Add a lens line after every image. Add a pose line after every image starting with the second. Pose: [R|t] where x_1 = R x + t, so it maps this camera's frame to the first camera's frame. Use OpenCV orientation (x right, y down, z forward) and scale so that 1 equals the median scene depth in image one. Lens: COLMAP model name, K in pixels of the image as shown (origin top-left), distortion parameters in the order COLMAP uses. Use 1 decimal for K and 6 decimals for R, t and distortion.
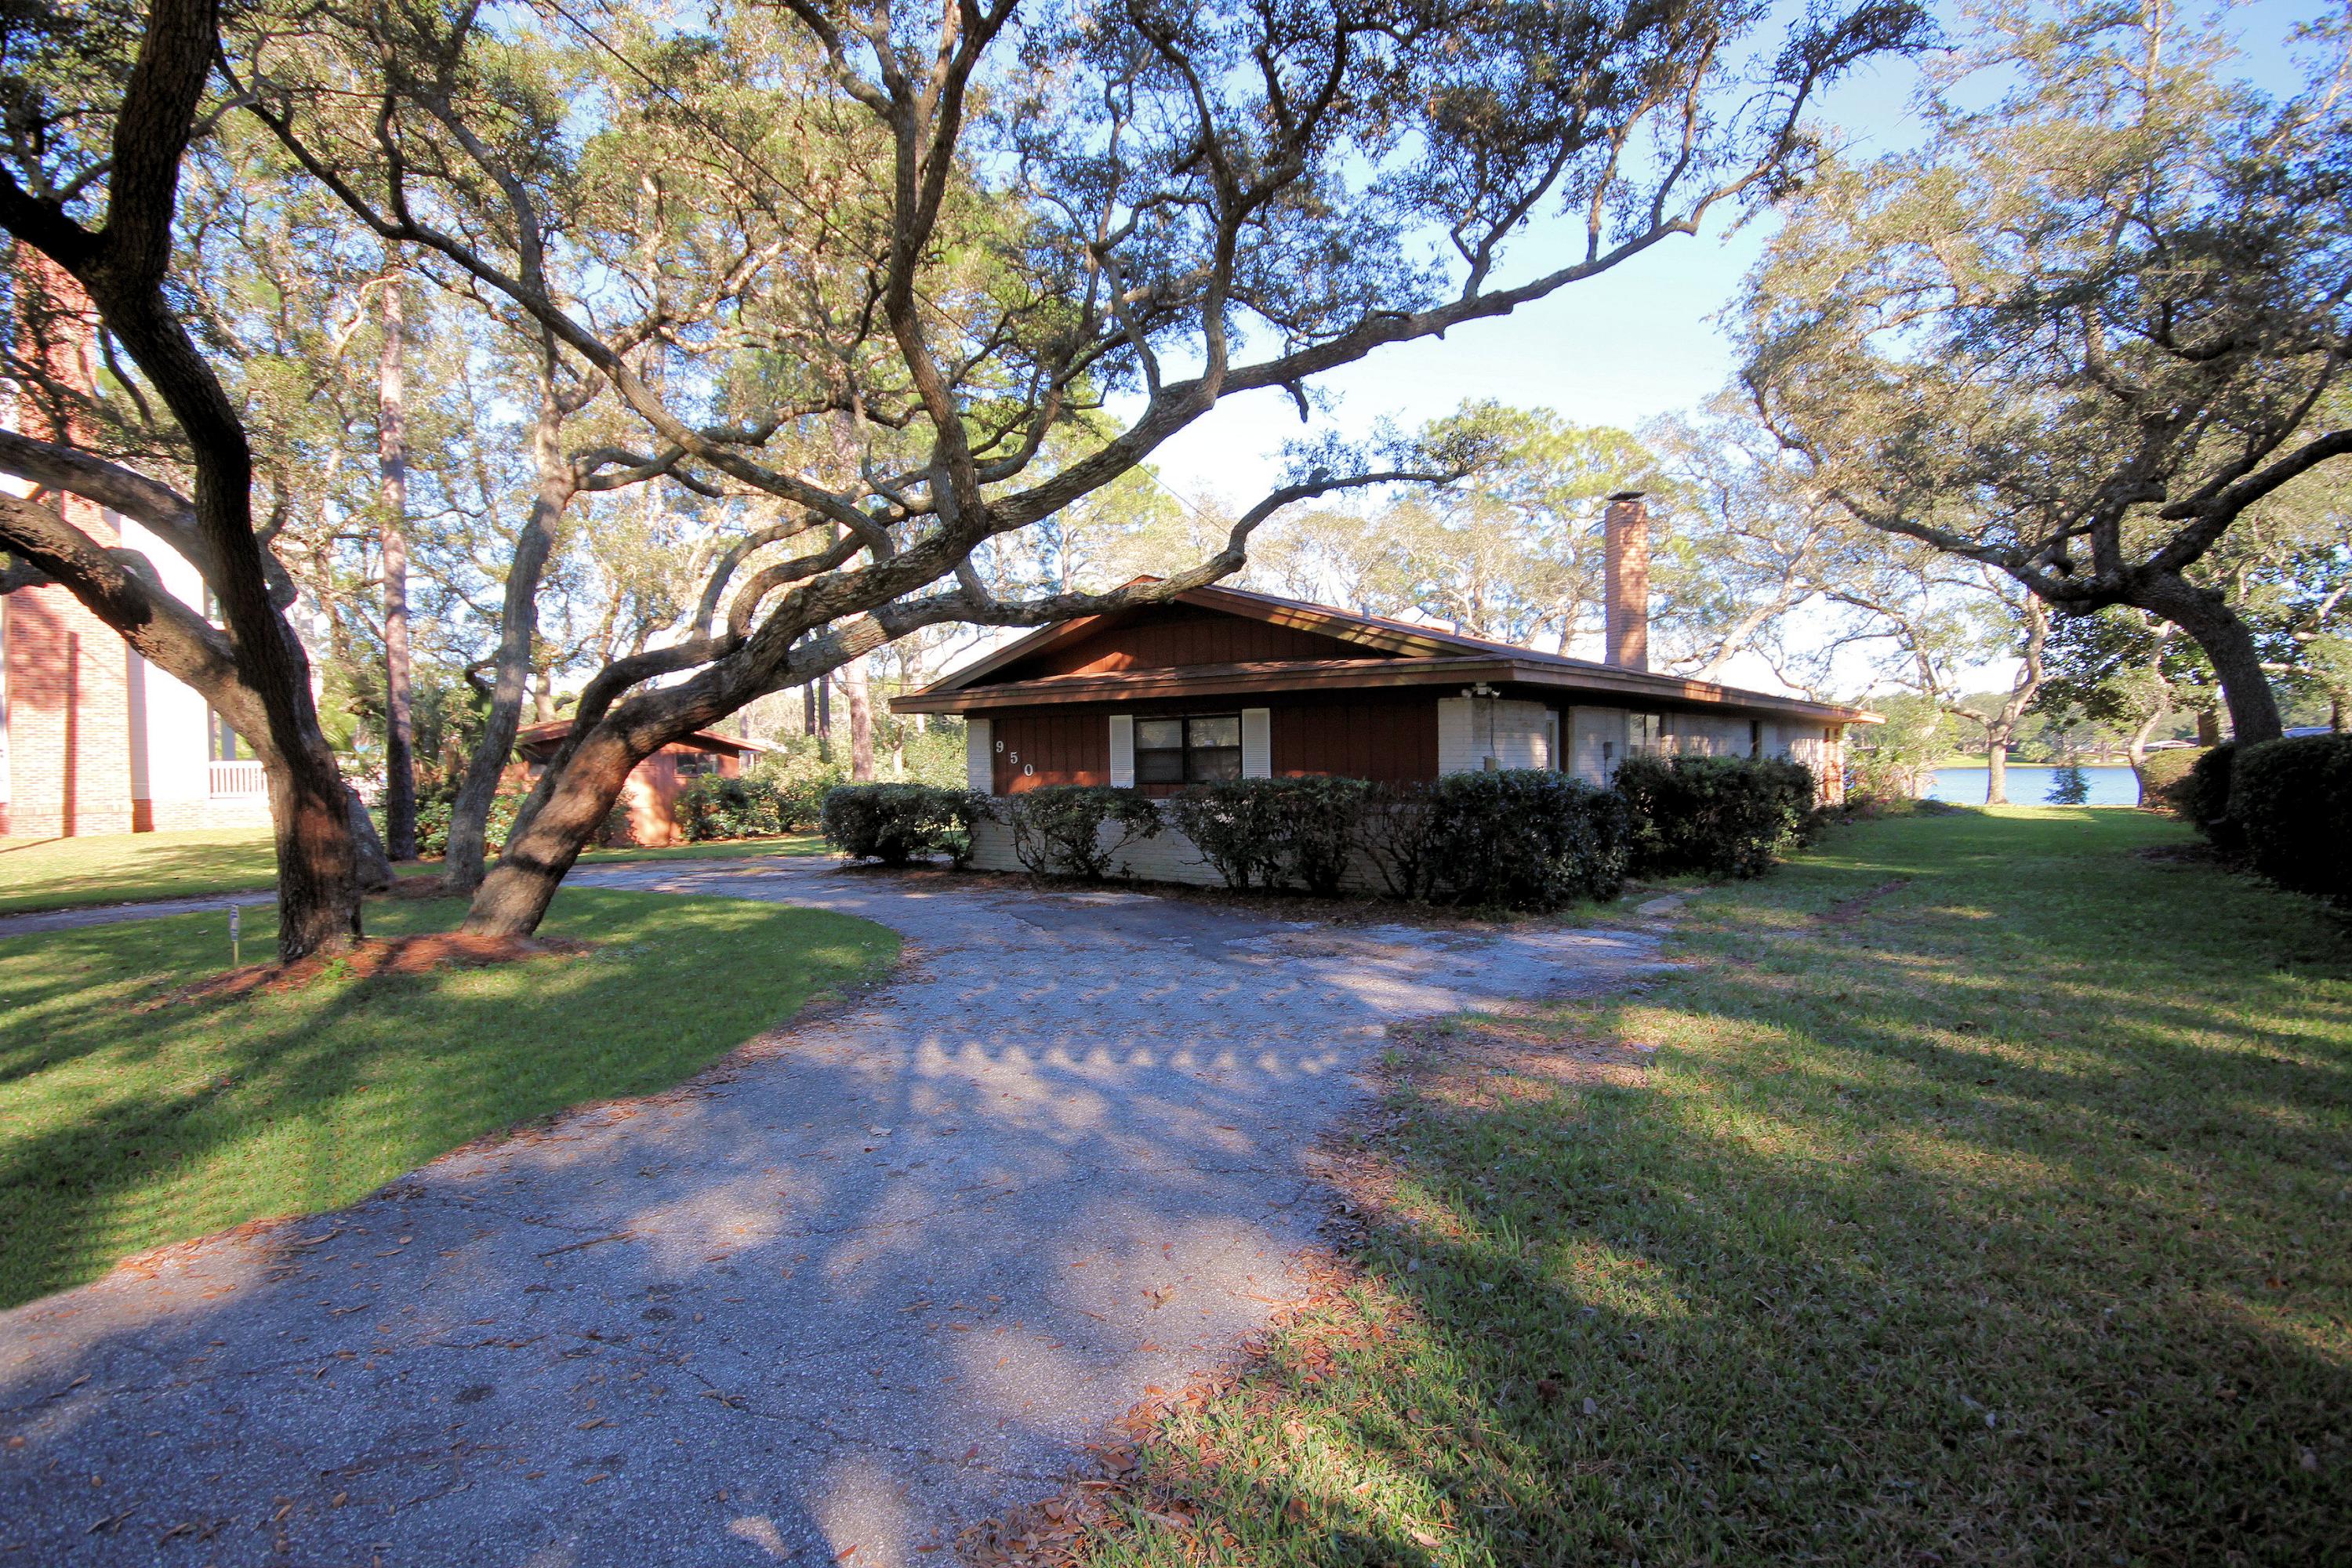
lens RADIAL K [[1201.5, 0, 1176.0], [0, 1201.5, 784.0], [0, 0, 1]] dist [0.015428, 0.000188]
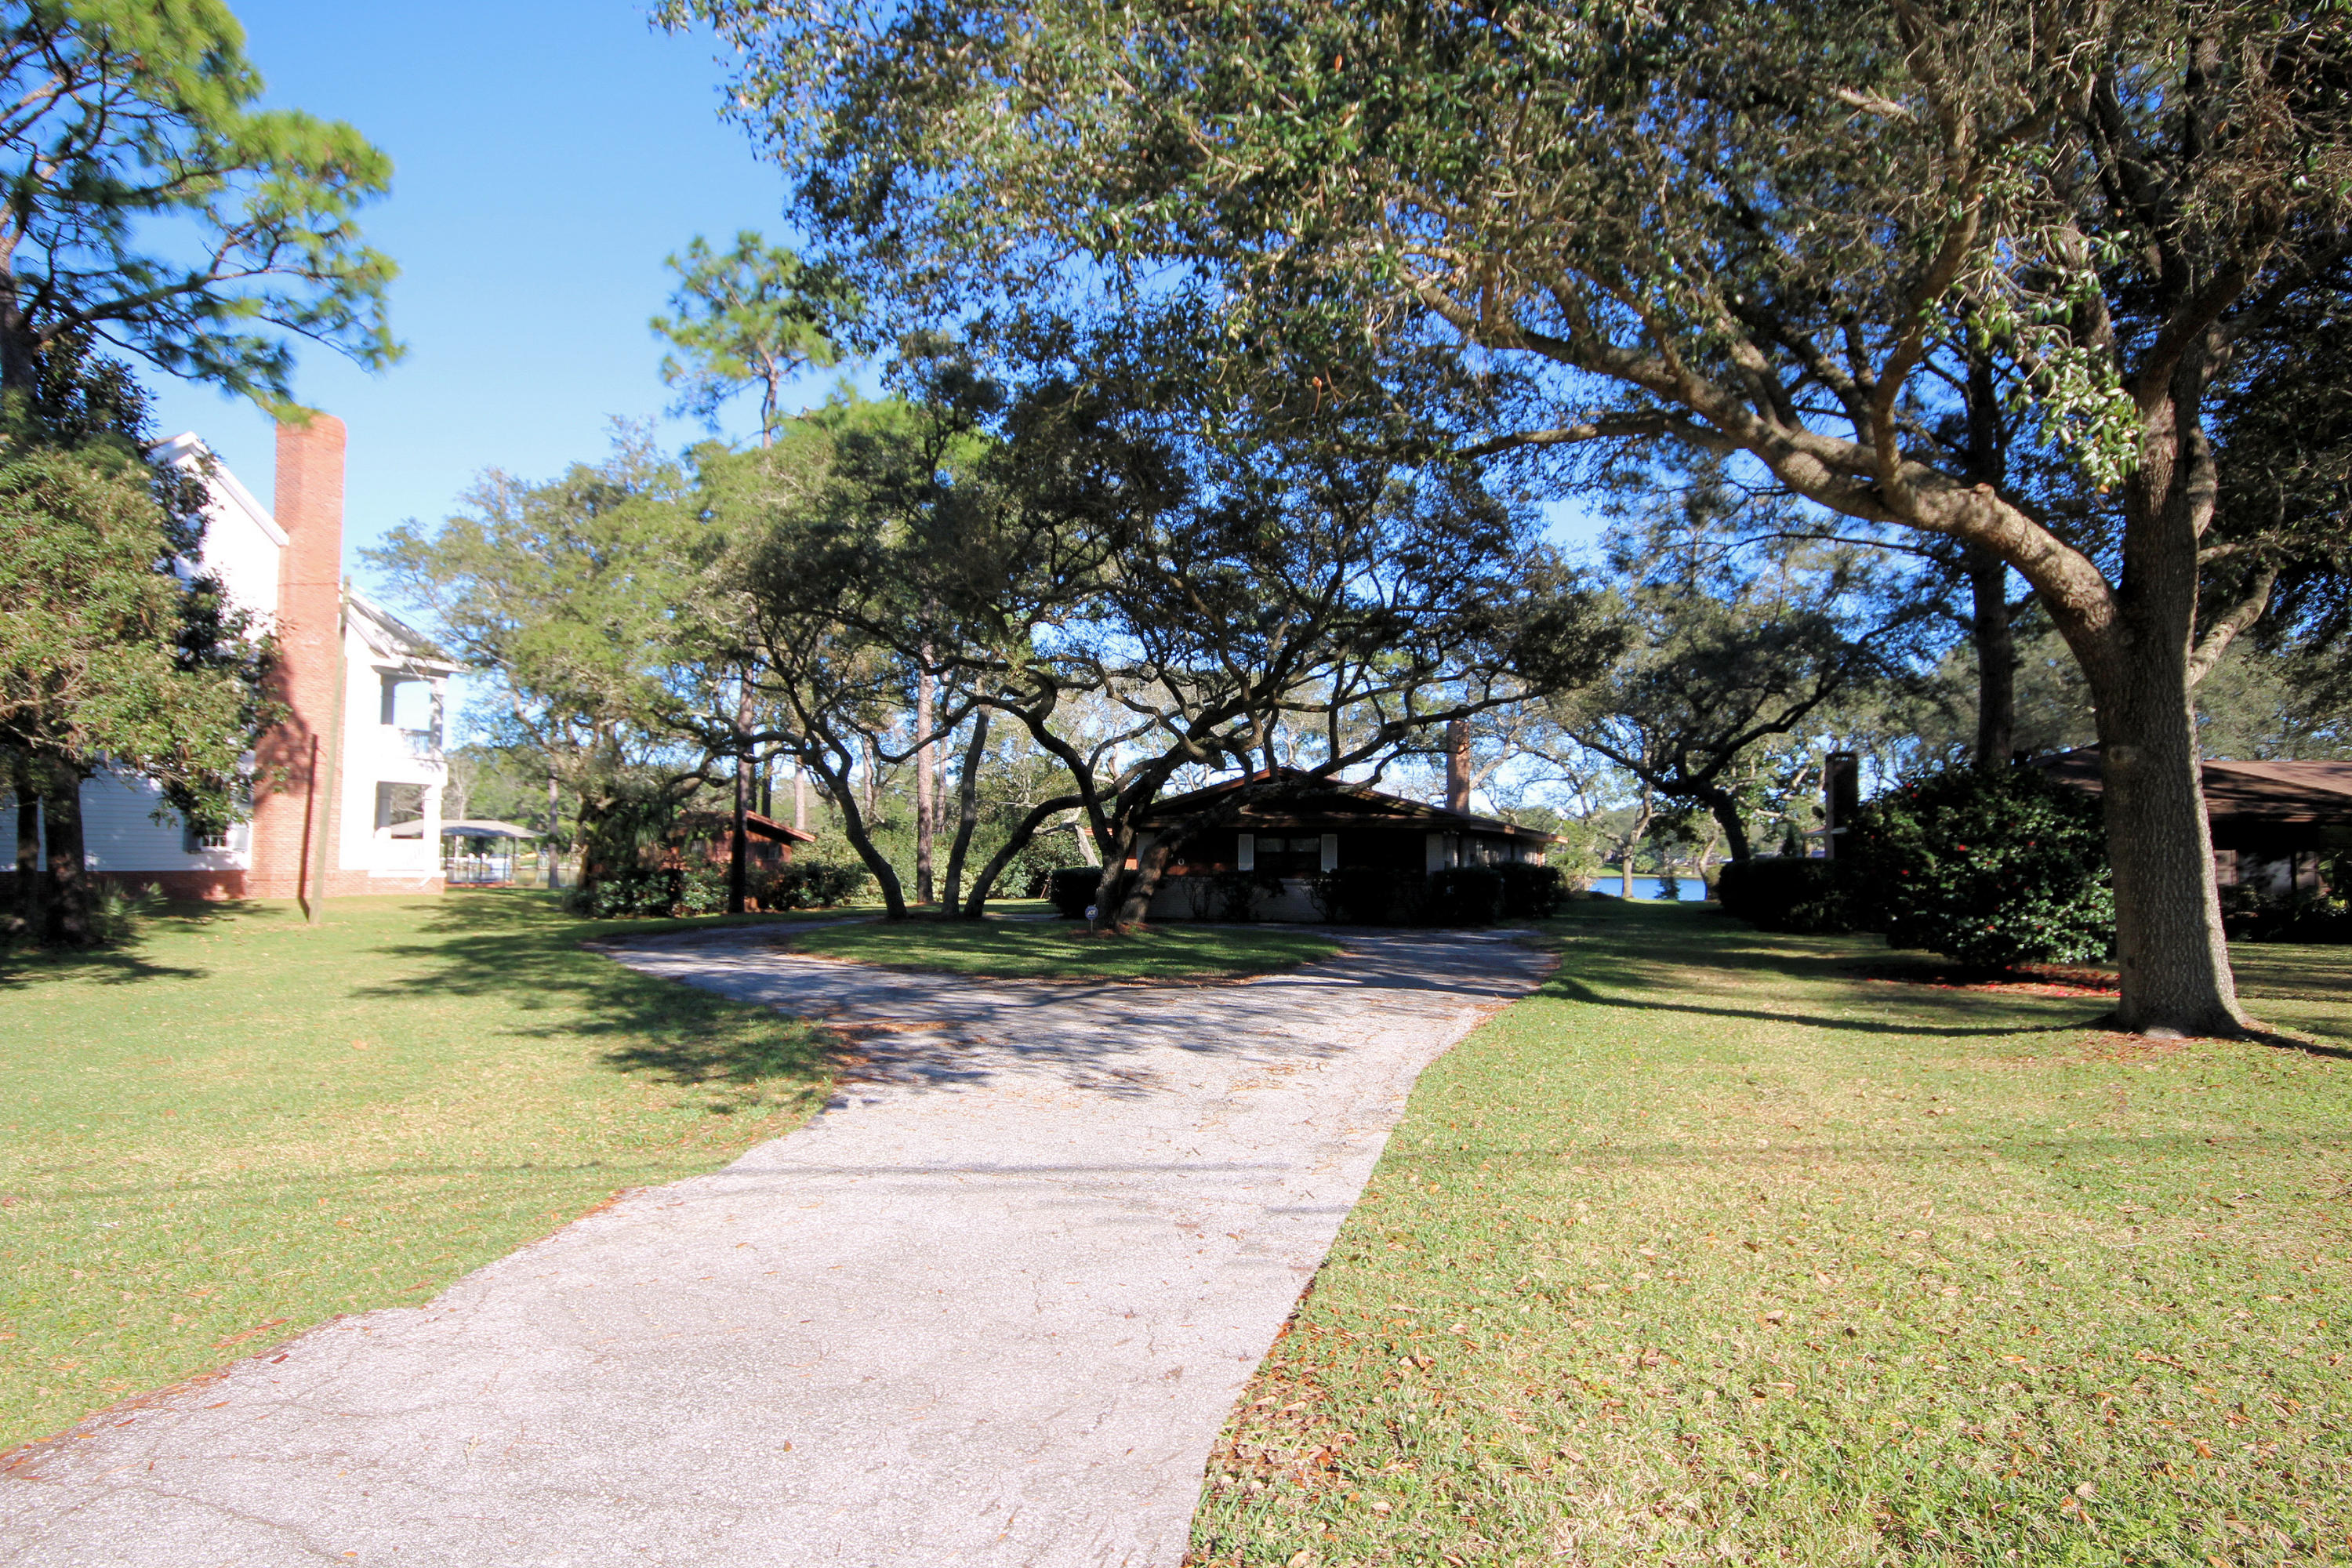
lens RADIAL K [[1358.7, 0, 1174.1], [0, 1358.7, 734.8], [0, 0, 1]] dist [0.044770, 0.000181]
pose [[0.957969, 0.048871, 0.282677, -0.461309], [-0.019292, 0.994127, -0.106491, 0.011292], [-0.286221, 0.096562, 0.953286, -0.626167]]
